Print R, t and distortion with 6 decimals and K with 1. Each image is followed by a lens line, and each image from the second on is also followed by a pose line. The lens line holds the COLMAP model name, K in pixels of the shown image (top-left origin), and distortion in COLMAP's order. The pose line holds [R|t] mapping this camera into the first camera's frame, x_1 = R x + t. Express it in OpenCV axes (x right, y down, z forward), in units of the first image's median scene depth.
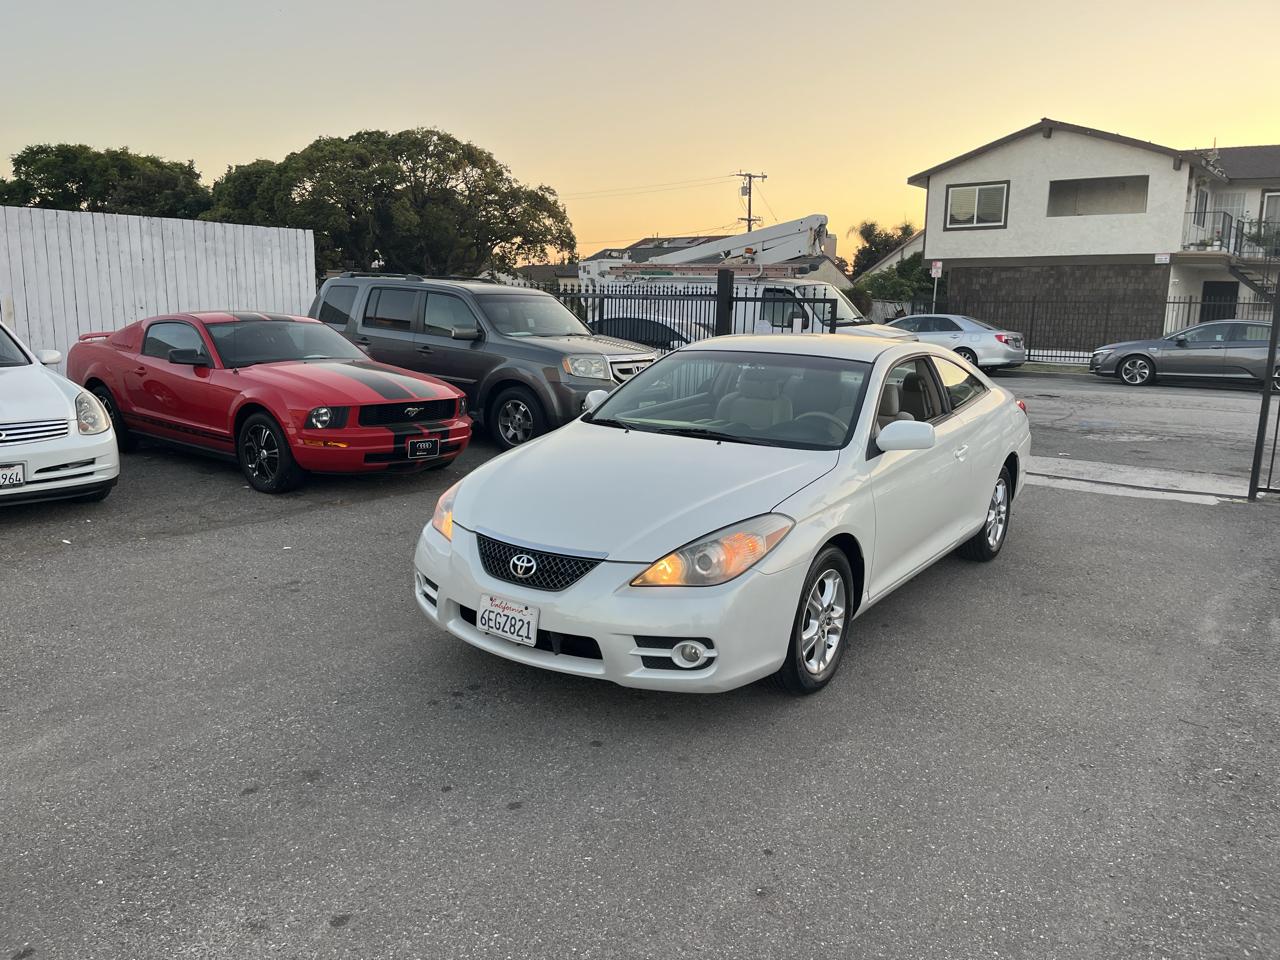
lens RADIAL K [[966.8, 0, 634.6], [0, 966.8, 485.1], [0, 0, 1]] dist [0.067078, -0.090079]
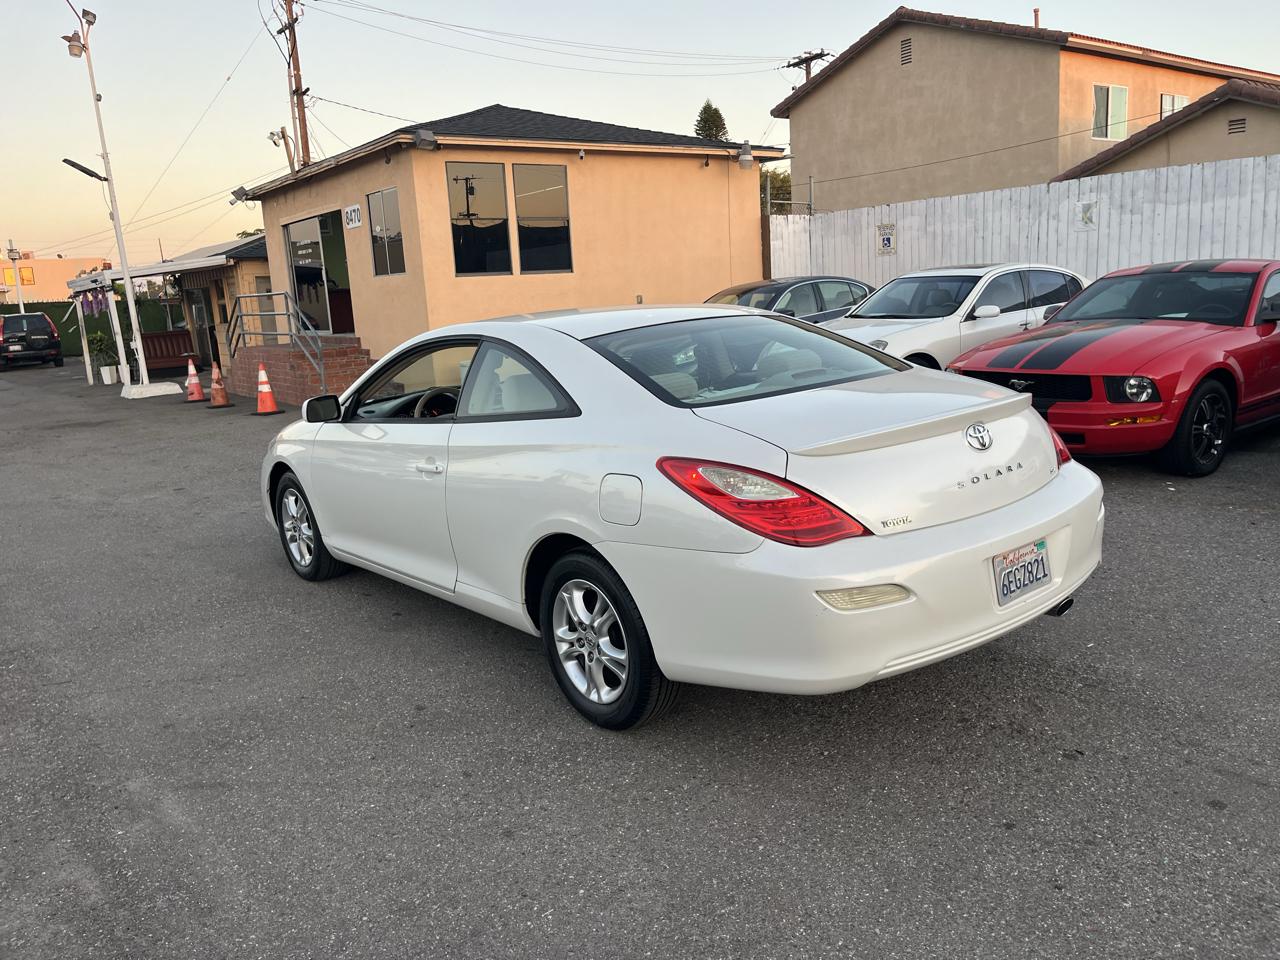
lens RADIAL K [[966.8, 0, 636.7], [0, 966.8, 469.0], [0, 0, 1]] dist [0.067078, -0.090079]
pose [[-0.270494, 0.174321, -0.946808, 0.707919], [-0.124773, 0.968827, 0.214021, -0.151058], [0.954602, 0.176027, -0.240312, 0.938290]]
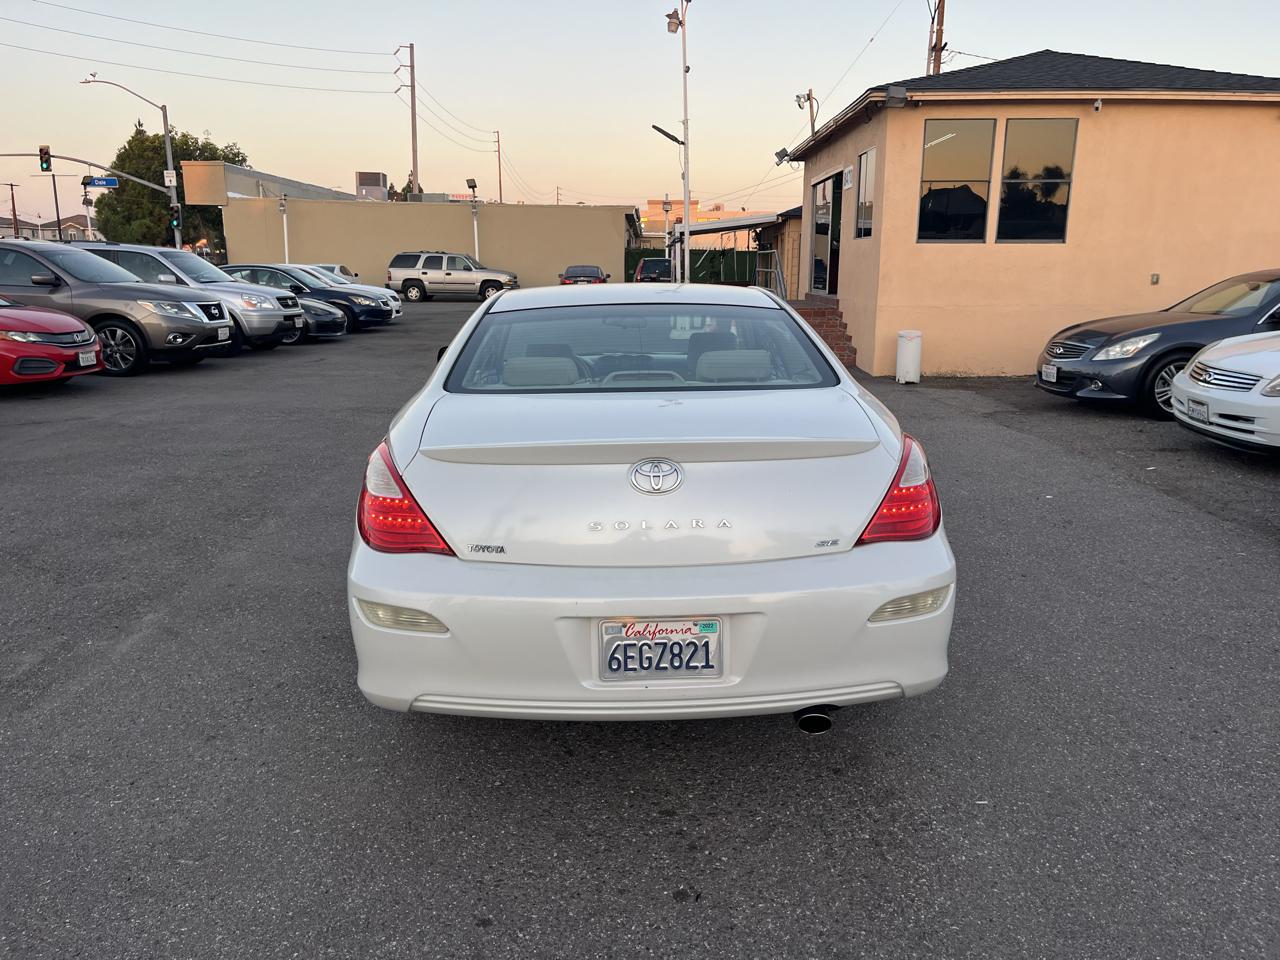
lens RADIAL K [[966.8, 0, 648.5], [0, 966.8, 472.3], [0, 0, 1]] dist [0.067078, -0.090079]
pose [[-0.796509, 0.106183, -0.595230, 0.483009], [-0.128359, 0.932323, 0.338081, -0.206287], [0.590845, 0.345687, -0.728974, 1.208382]]
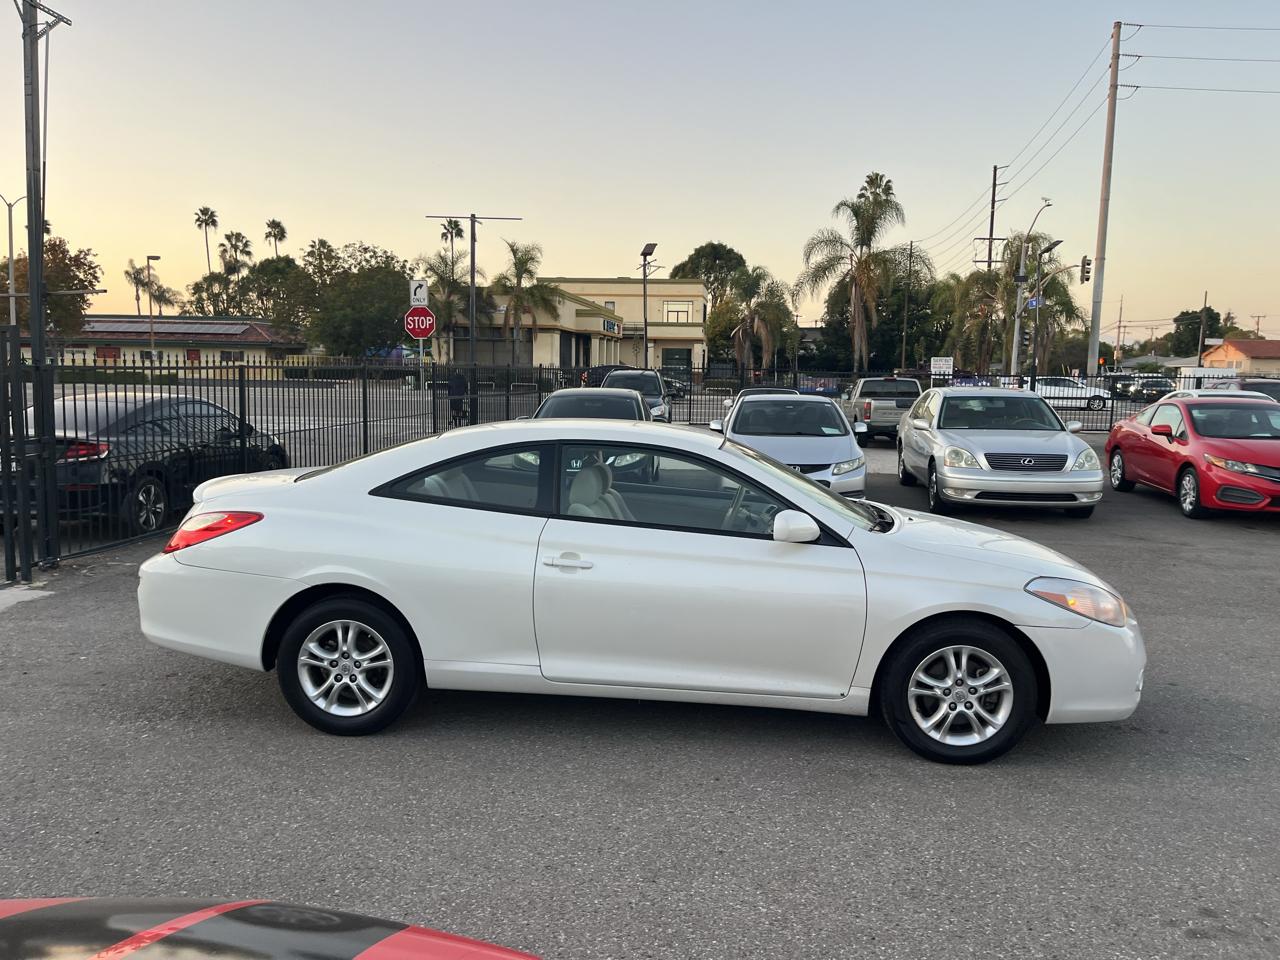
lens RADIAL K [[966.8, 0, 650.1], [0, 966.8, 480.1], [0, 0, 1]] dist [0.067078, -0.090079]
pose [[-0.510096, -0.123657, 0.851182, -0.448545], [0.132465, 0.966511, 0.219795, -0.218500], [-0.849856, 0.224868, -0.476633, 1.048858]]
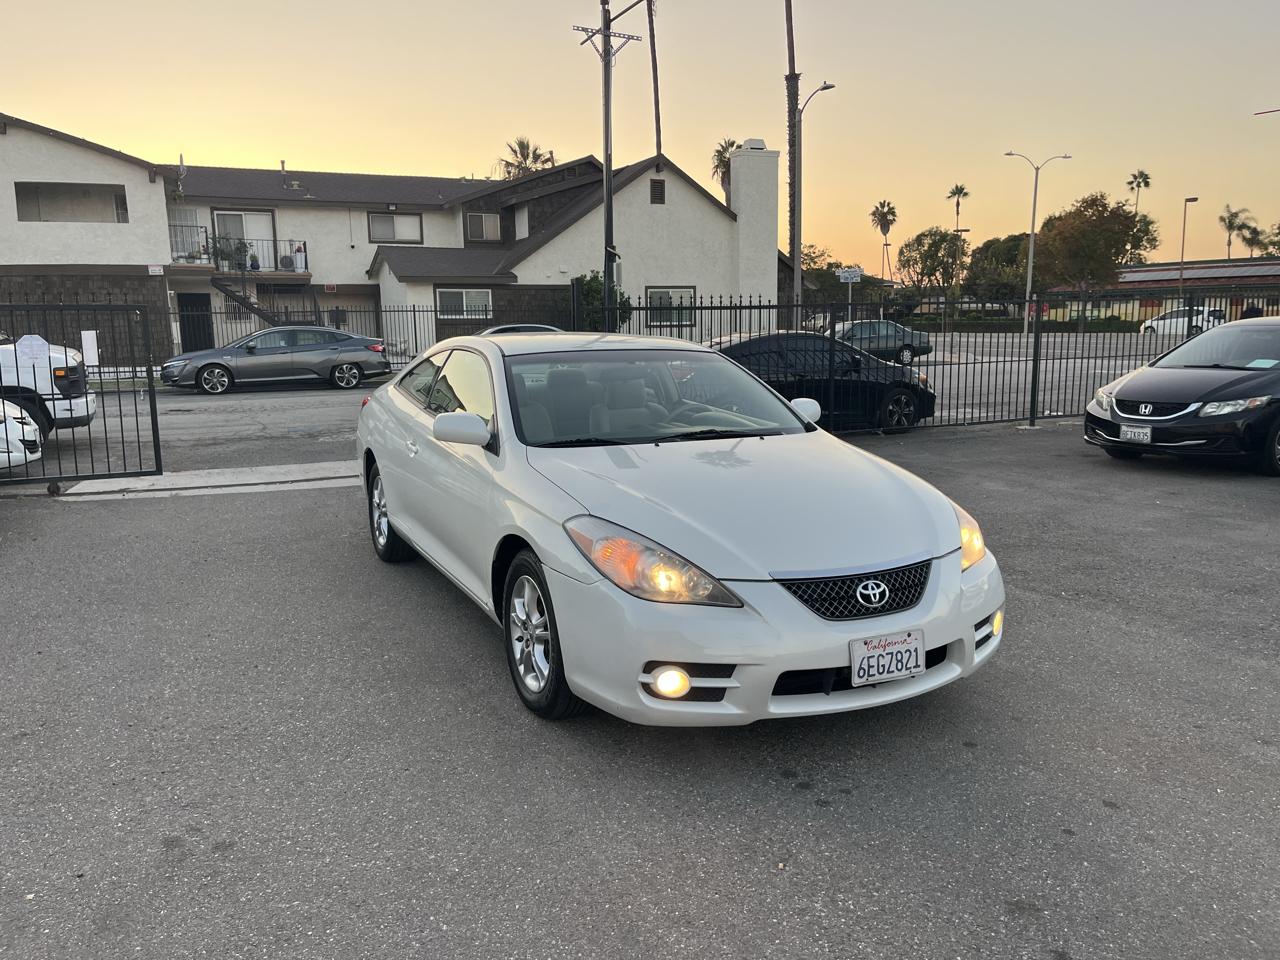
lens RADIAL K [[966.8, 0, 633.1], [0, 966.8, 487.5], [0, 0, 1]] dist [0.067078, -0.090079]
pose [[0.481871, -0.173458, 0.858902, -0.462987], [0.184333, 0.978343, 0.094163, -0.063160], [-0.856634, 0.112949, 0.503409, 0.364923]]
